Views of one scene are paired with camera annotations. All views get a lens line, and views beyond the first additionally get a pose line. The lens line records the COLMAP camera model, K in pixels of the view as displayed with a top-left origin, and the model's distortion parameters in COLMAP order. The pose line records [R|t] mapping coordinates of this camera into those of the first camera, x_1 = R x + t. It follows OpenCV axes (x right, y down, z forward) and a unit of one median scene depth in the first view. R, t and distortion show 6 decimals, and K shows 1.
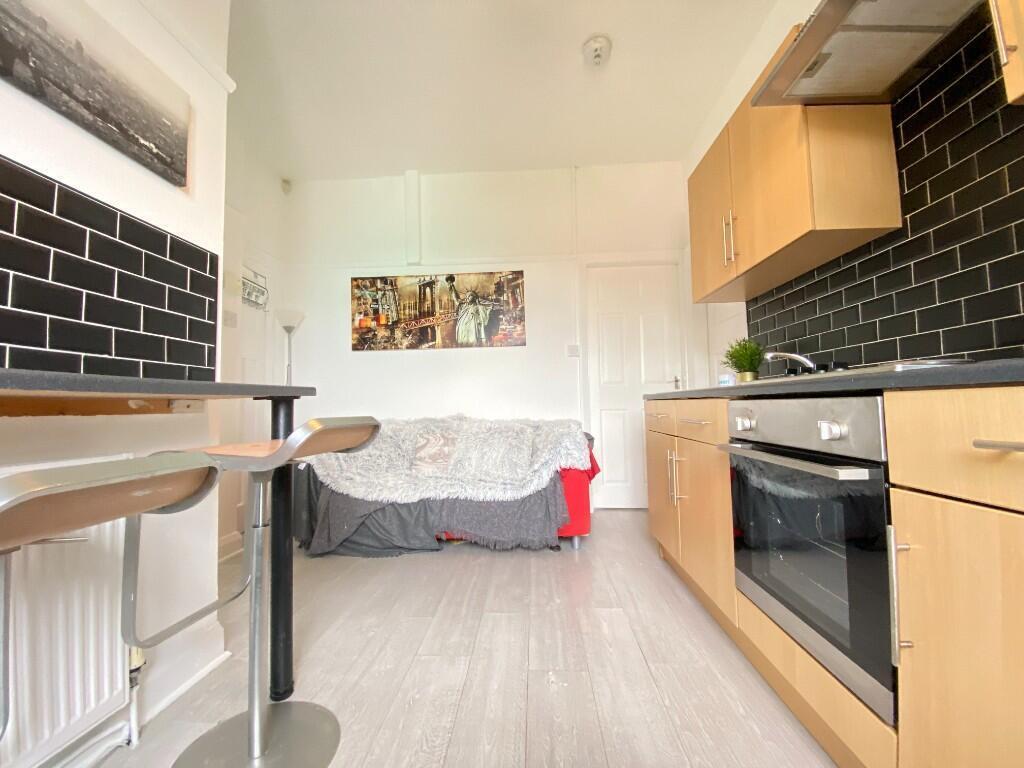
lens RADIAL K [[414.2, 0, 511.1], [0, 414.2, 382.9], [0, 0, 1]] dist [0.017656, -0.017614]
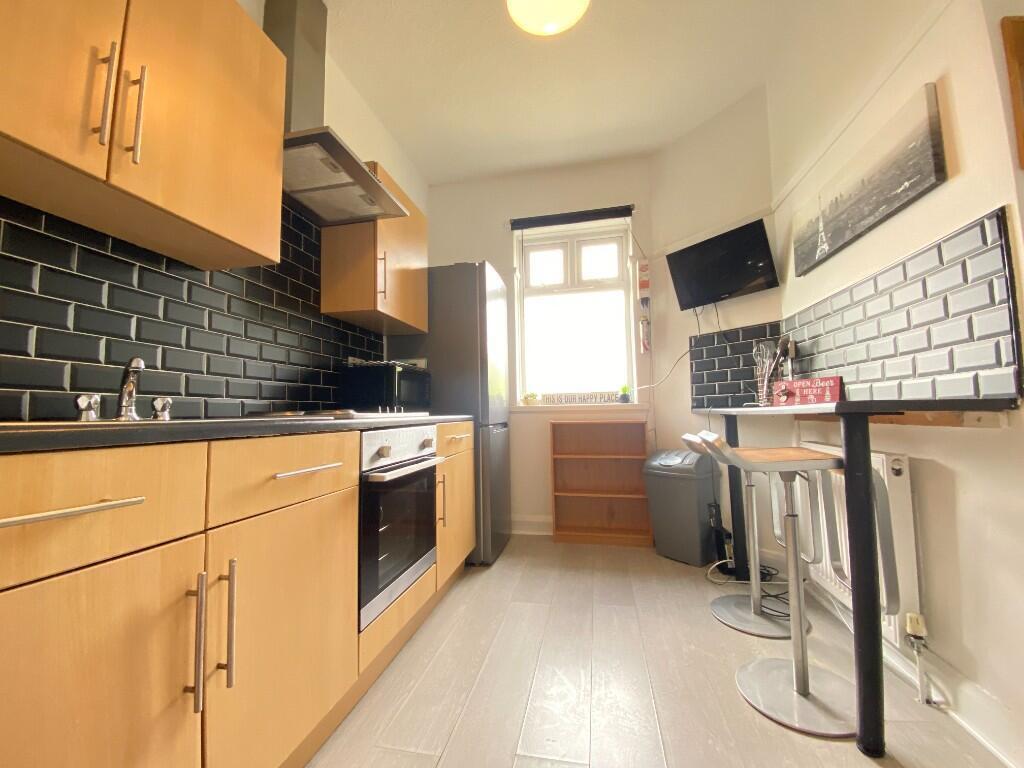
lens RADIAL K [[414.2, 0, 511.1], [0, 414.2, 382.9], [0, 0, 1]] dist [0.017656, -0.017614]
pose [[-0.988750, 0.046870, 0.142045, 0.016809], [0.028187, 0.991009, -0.130792, 0.025216], [-0.146898, -0.125316, -0.981181, 0.763622]]
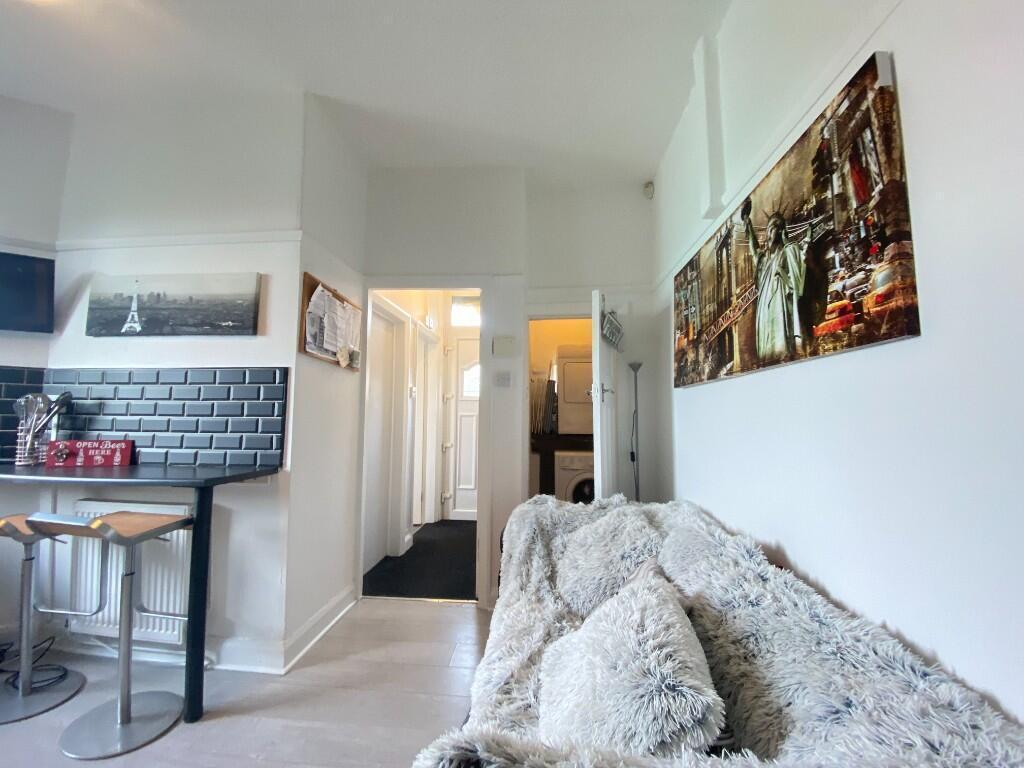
lens RADIAL K [[414.2, 0, 511.1], [0, 414.2, 382.9], [0, 0, 1]] dist [0.017656, -0.017614]
pose [[-0.027430, -0.058893, -0.997887, 0.279048], [0.047576, 0.997055, -0.060152, -0.059128], [0.998491, -0.049125, -0.024547, 0.767201]]
